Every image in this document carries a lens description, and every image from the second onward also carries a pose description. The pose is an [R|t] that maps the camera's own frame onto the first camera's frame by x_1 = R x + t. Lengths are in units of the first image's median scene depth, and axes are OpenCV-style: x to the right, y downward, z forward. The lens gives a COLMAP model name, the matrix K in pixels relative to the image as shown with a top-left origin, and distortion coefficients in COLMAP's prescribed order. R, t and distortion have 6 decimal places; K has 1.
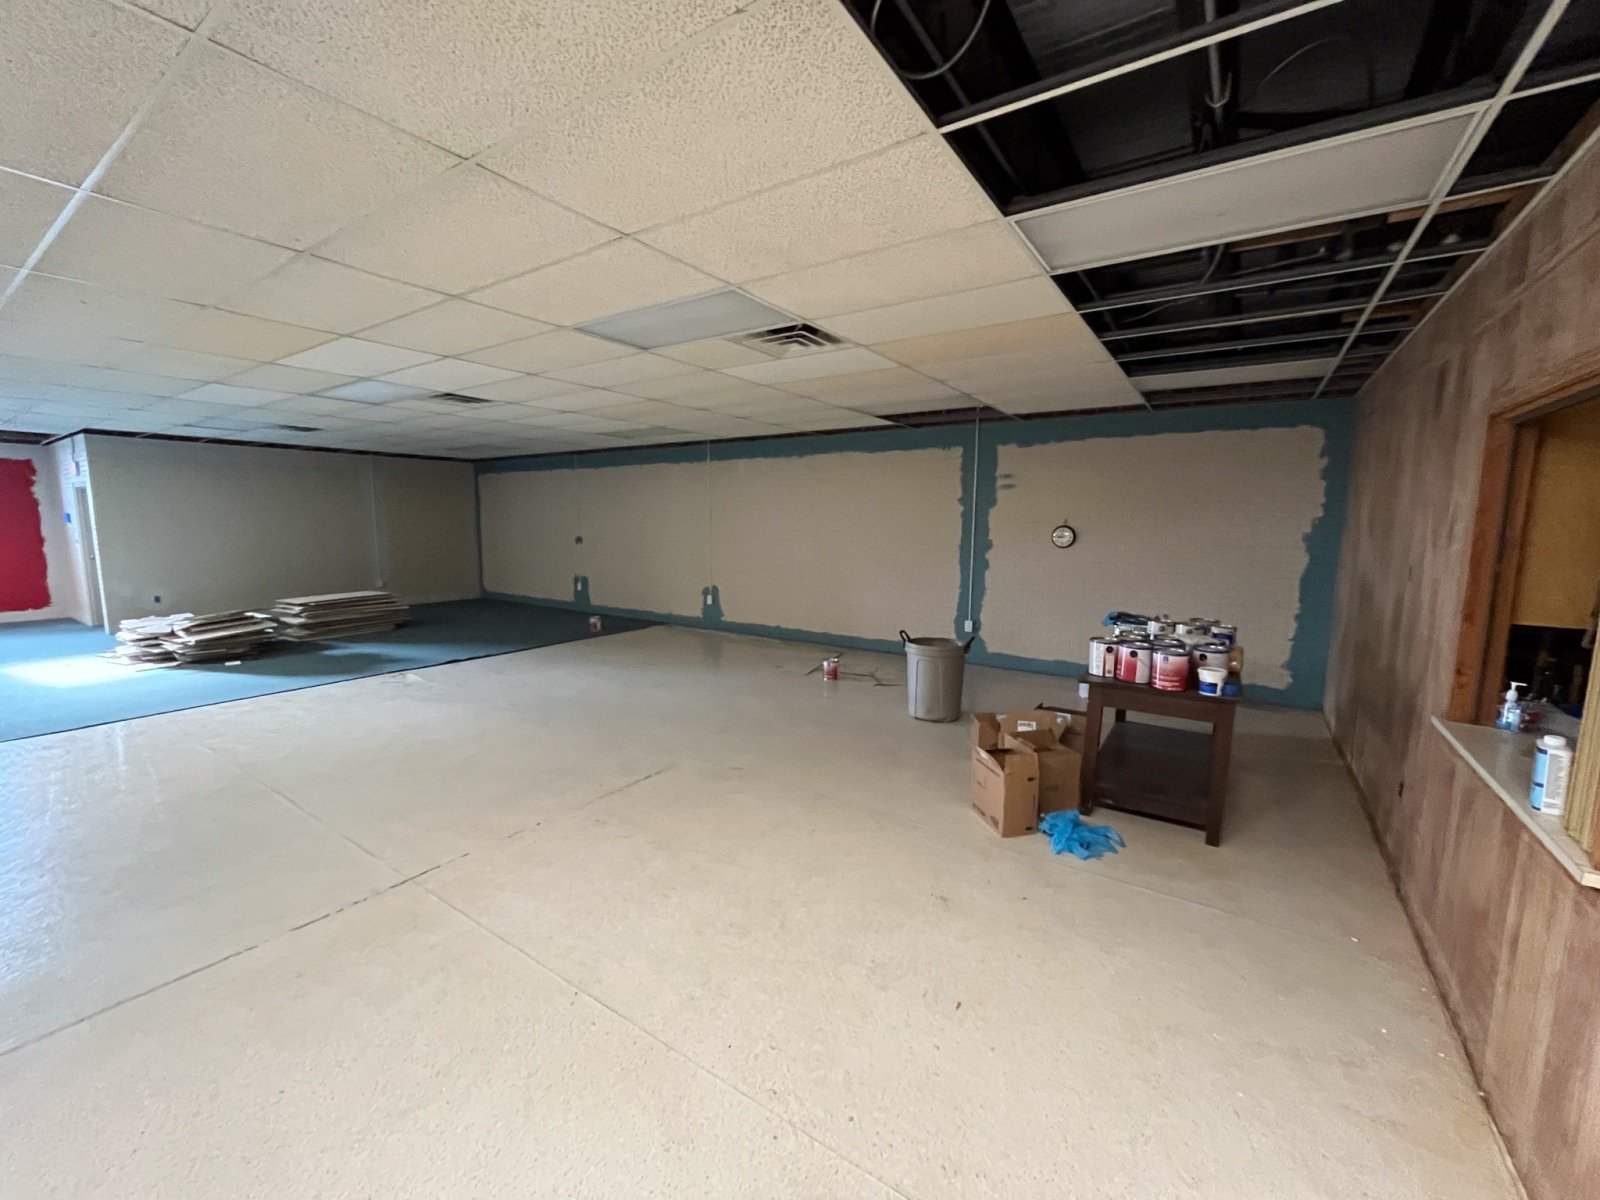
lens RADIAL K [[647.7, 0, 796.9], [0, 647.7, 602.8], [0, 0, 1]] dist [-0.003140, -0.000437]
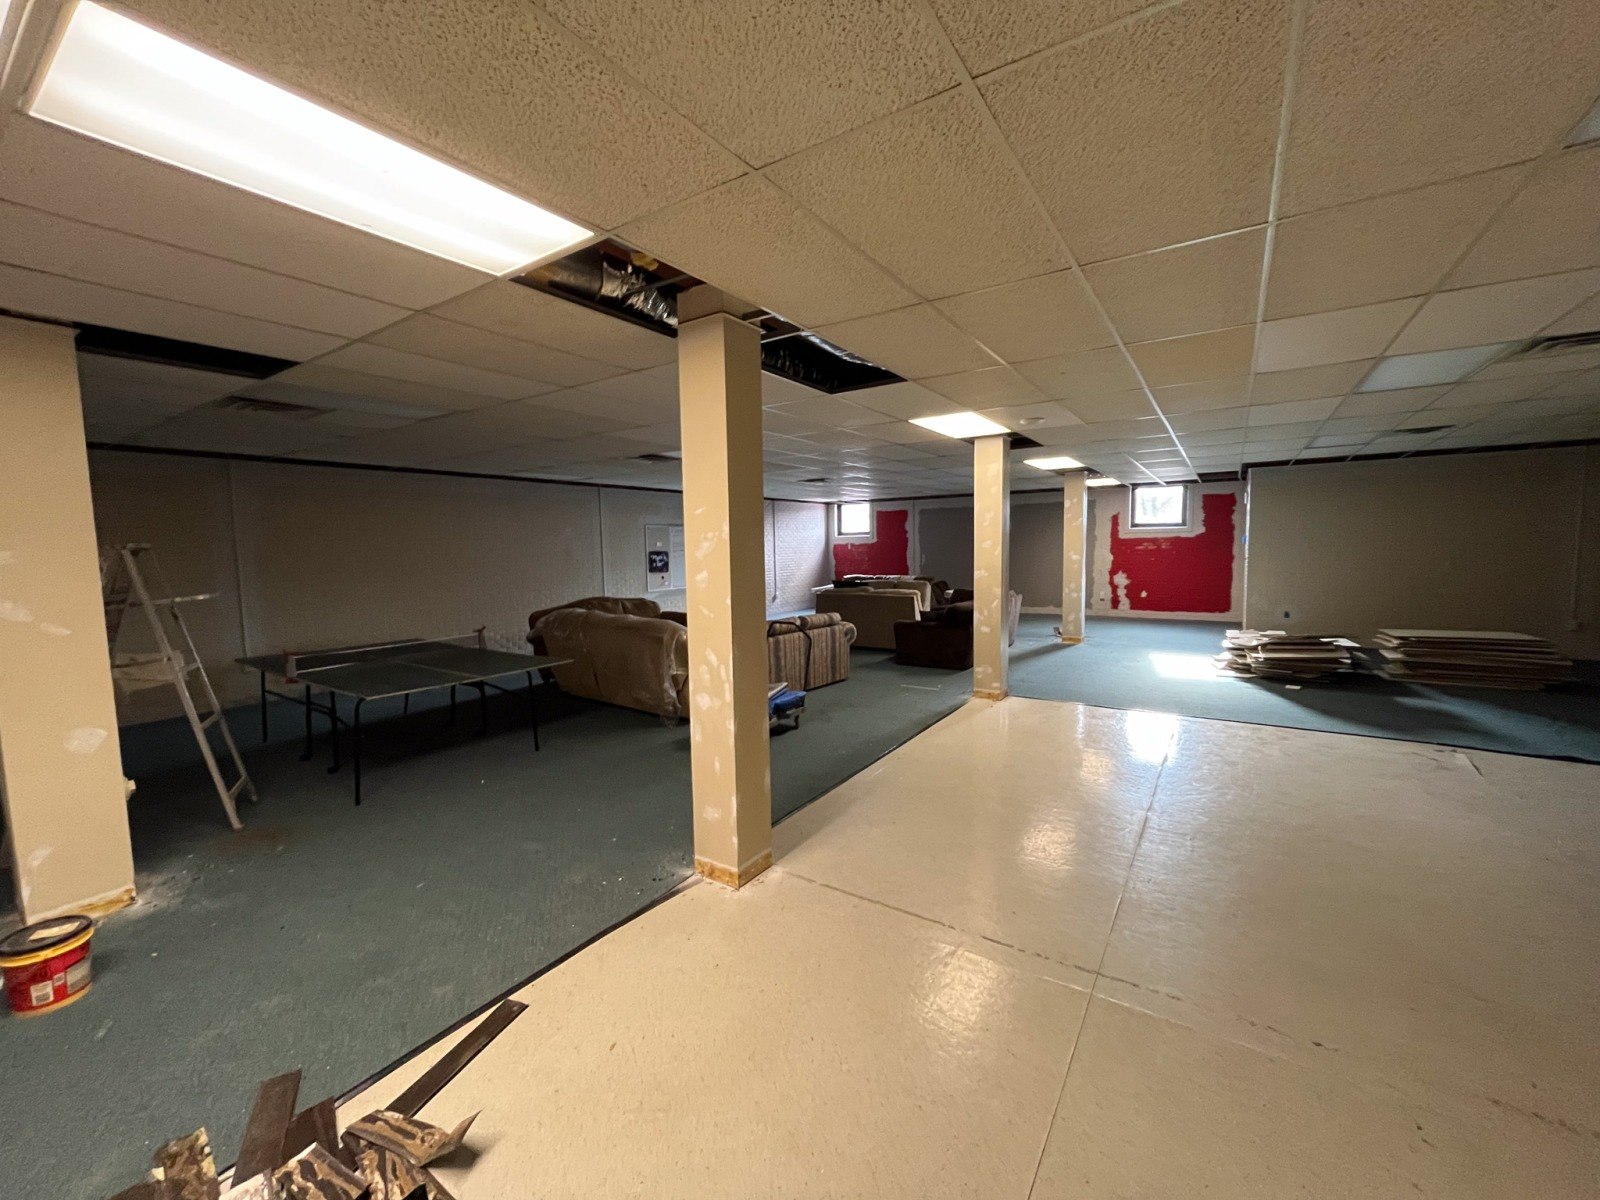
lens RADIAL K [[647.7, 0, 801.7], [0, 647.7, 597.4], [0, 0, 1]] dist [-0.003140, -0.000437]
pose [[0.012858, 0.074751, -0.997119, 0.070934], [-0.109588, 0.991300, 0.072901, -0.027403], [0.993894, 0.108335, 0.020938, 0.206288]]
